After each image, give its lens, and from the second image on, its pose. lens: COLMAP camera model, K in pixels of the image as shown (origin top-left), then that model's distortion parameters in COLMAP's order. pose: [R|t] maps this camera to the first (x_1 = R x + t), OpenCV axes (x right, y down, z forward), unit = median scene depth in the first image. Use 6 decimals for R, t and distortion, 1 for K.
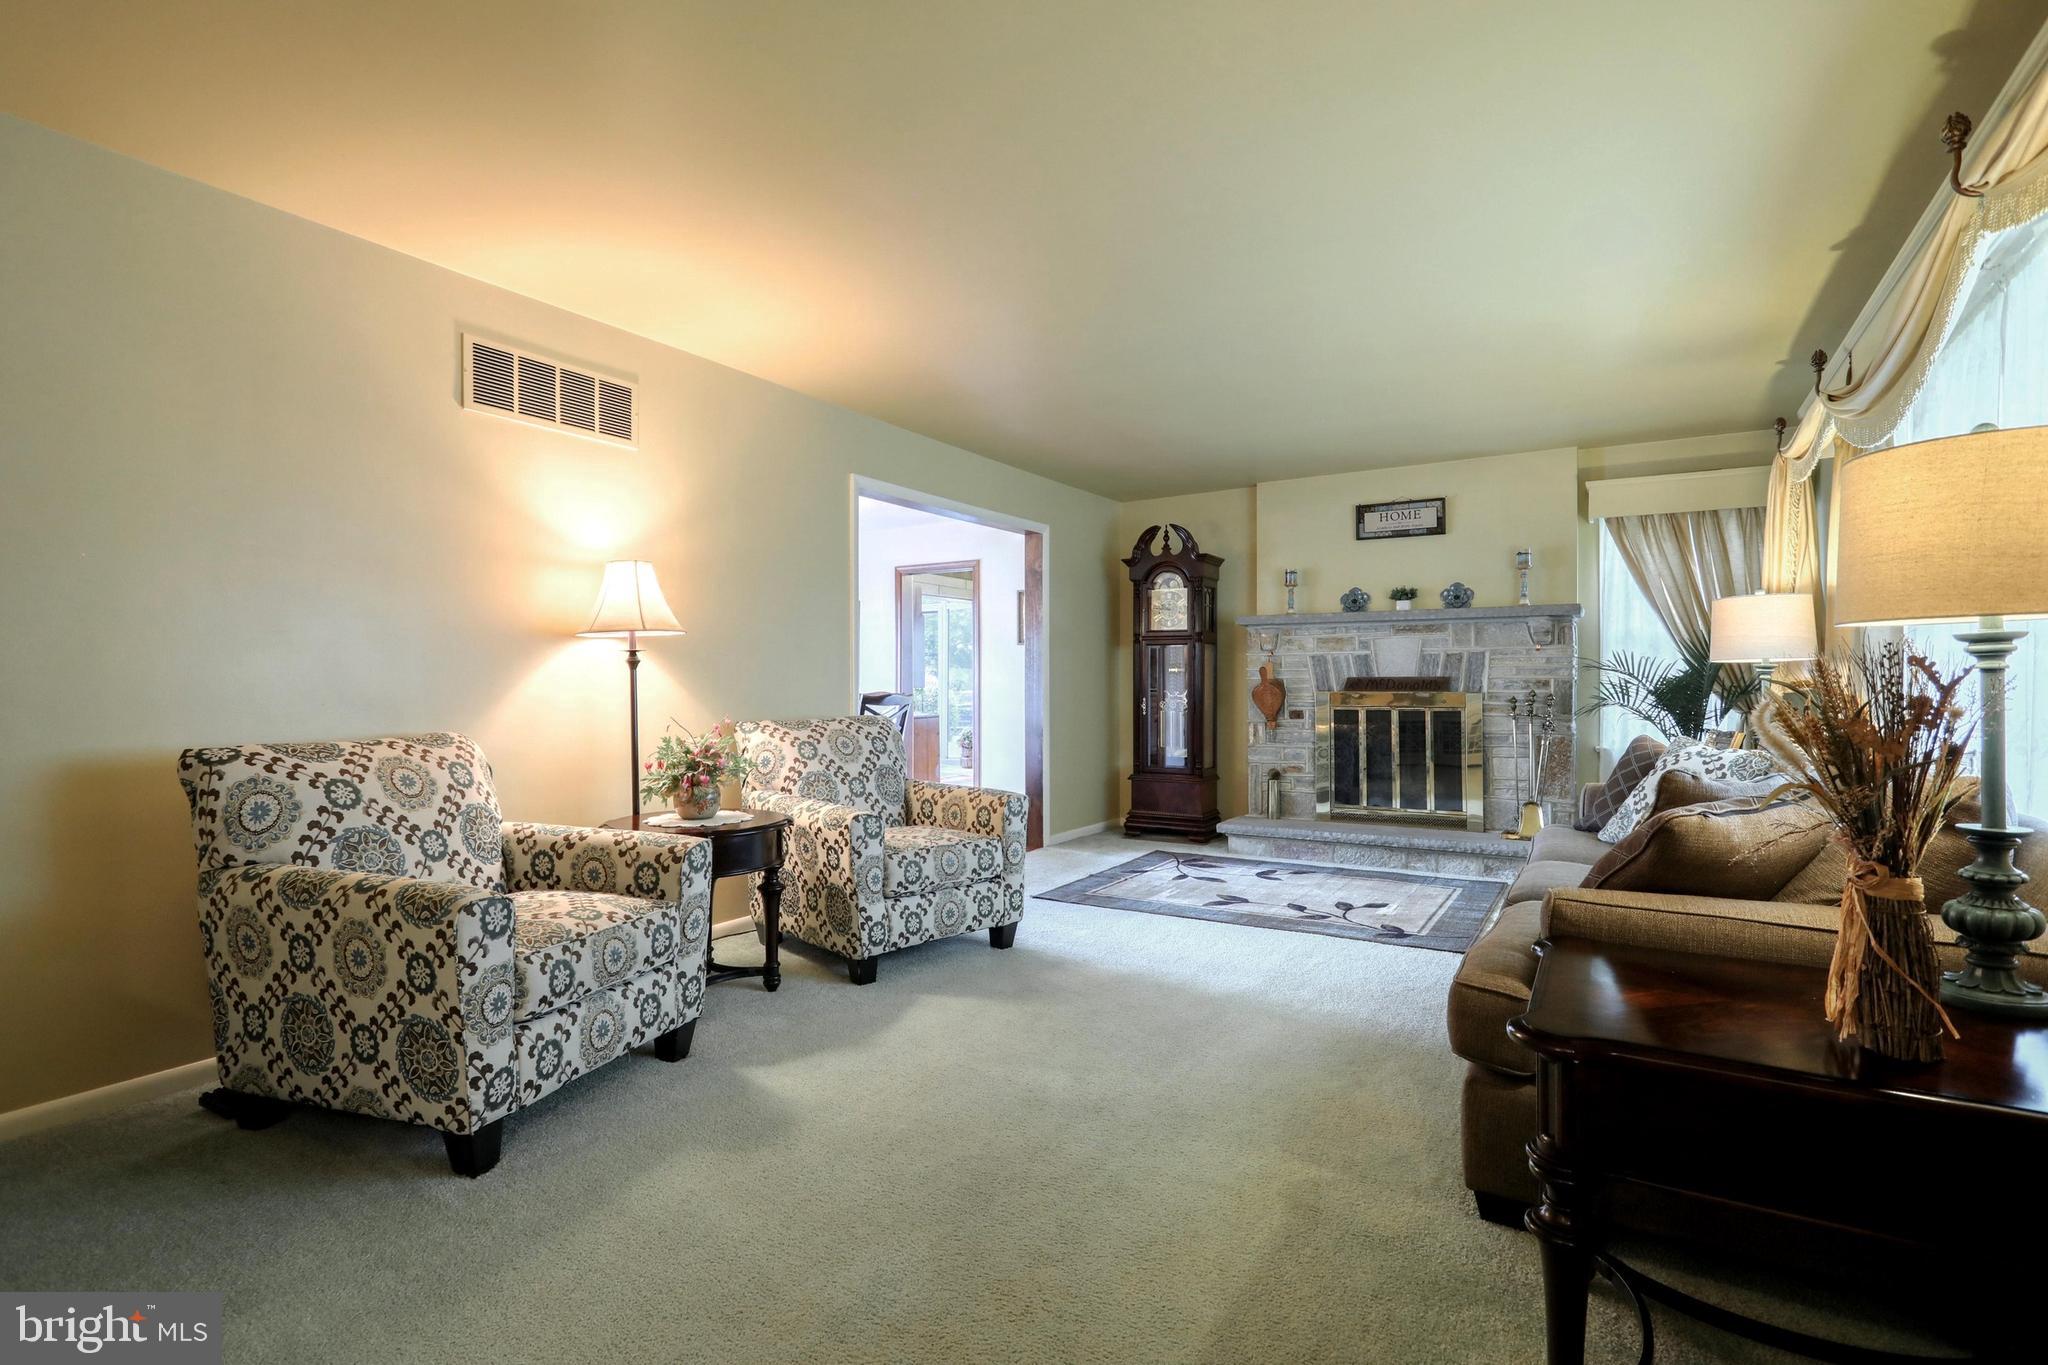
lens RADIAL K [[966.3, 0, 1026.5], [0, 966.3, 689.9], [0, 0, 1]] dist [-0.004077, 0.003393]
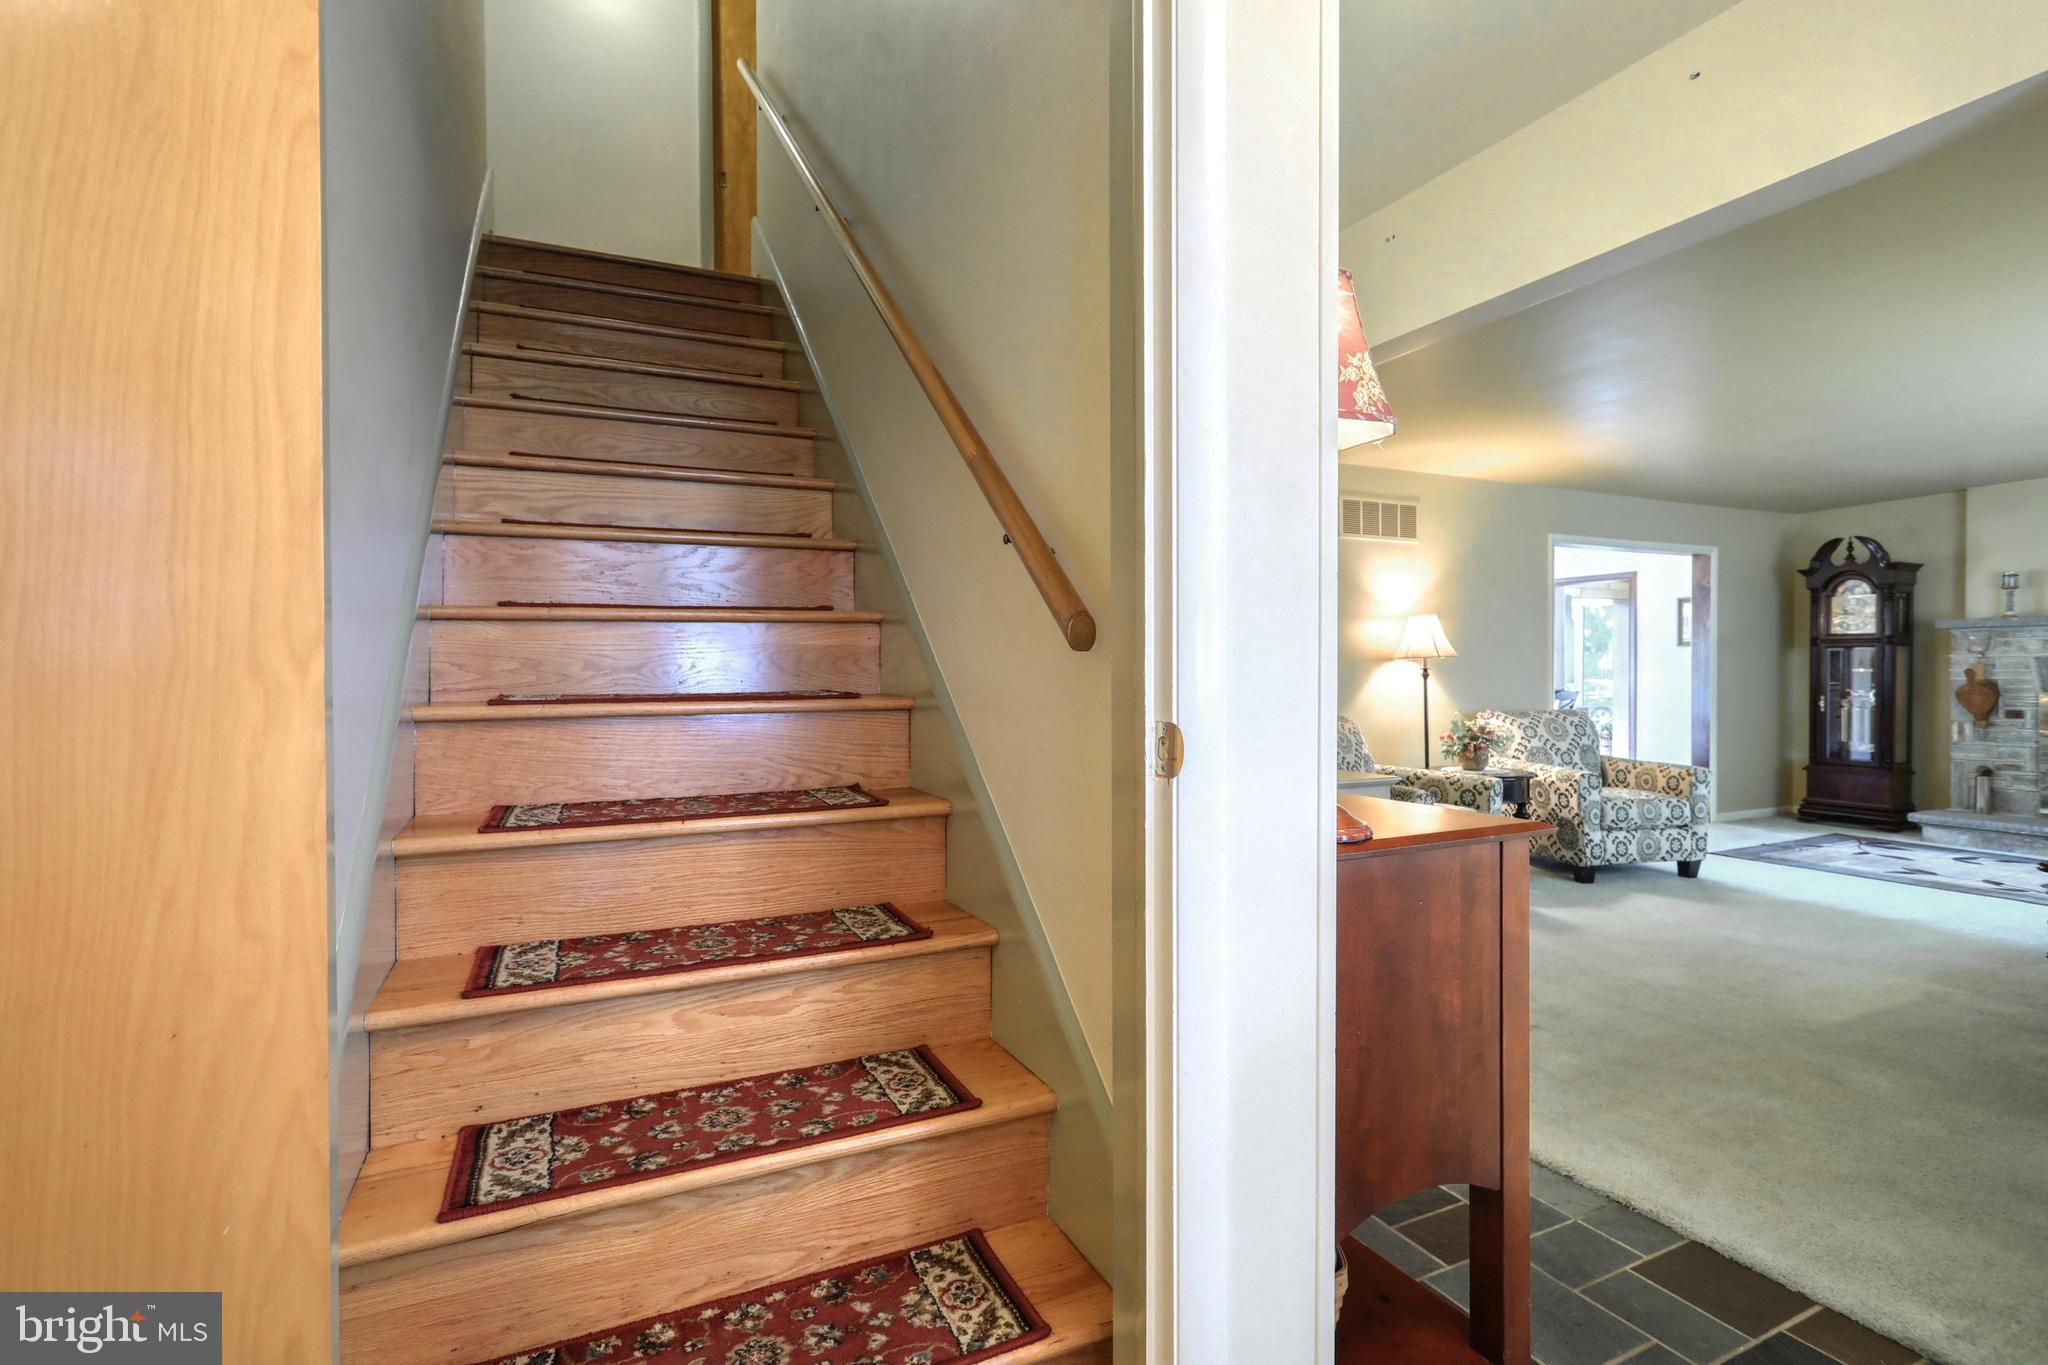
lens RADIAL K [[966.3, 0, 1013.0], [0, 966.3, 686.3], [0, 0, 1]] dist [-0.004077, 0.003393]
pose [[0.837302, 0.006254, -0.546705, -0.056455], [0.000284, 0.999929, 0.011873, -0.018391], [0.546740, -0.010096, 0.837241, -0.485088]]
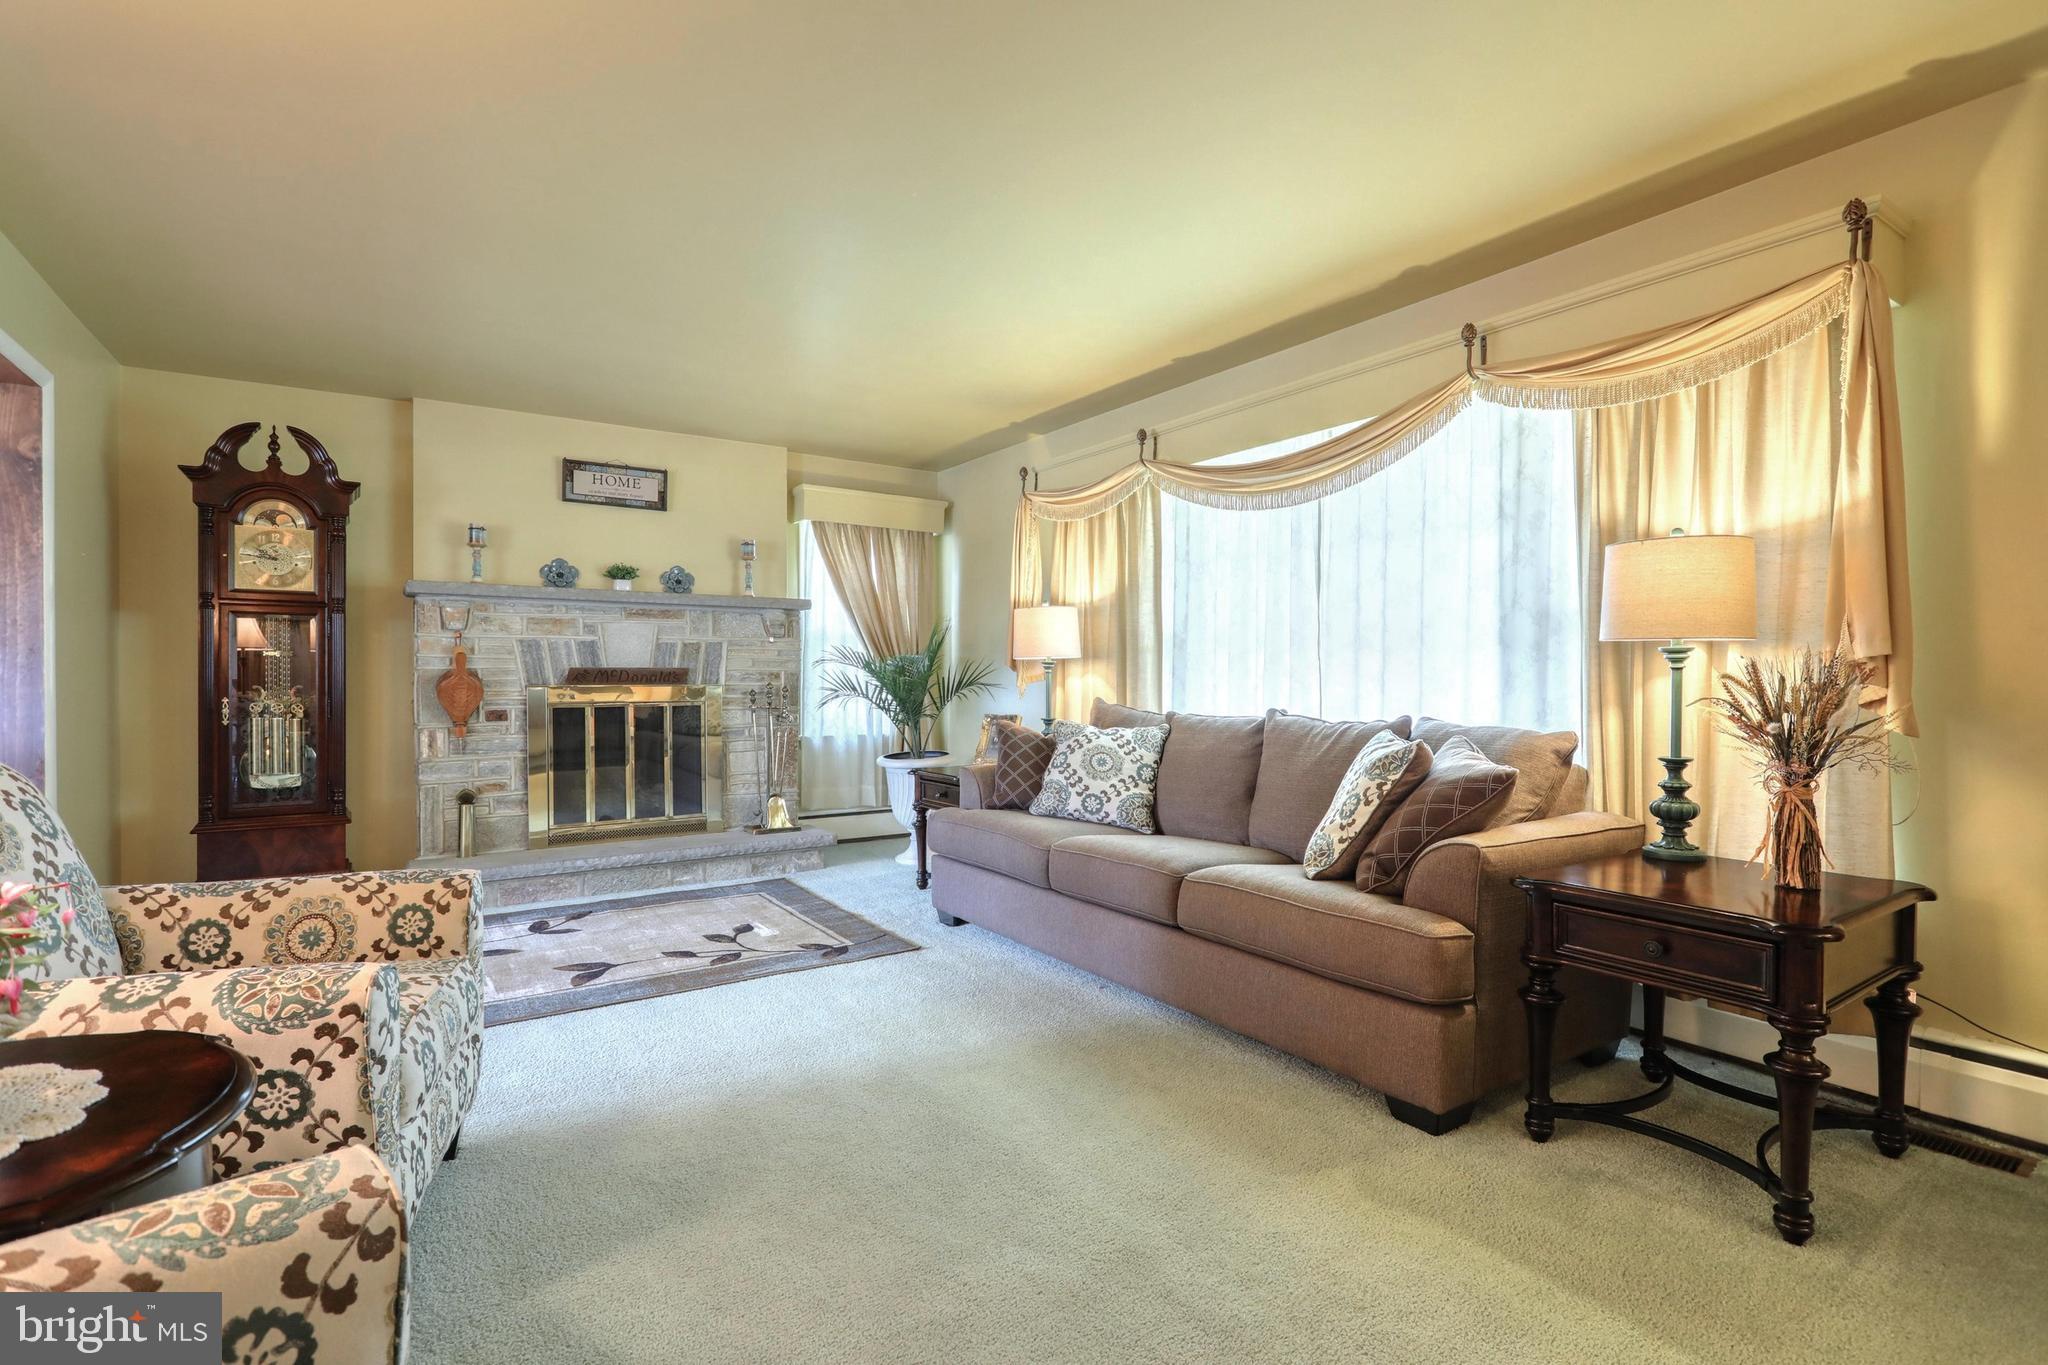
lens RADIAL K [[966.3, 0, 1023.2], [0, 966.3, 687.4], [0, 0, 1]] dist [-0.004077, 0.003393]
pose [[0.413119, -0.008861, 0.910634, -0.267151], [0.004171, 0.999961, 0.007838, -0.001139], [-0.910667, 0.000561, 0.413140, 0.330804]]
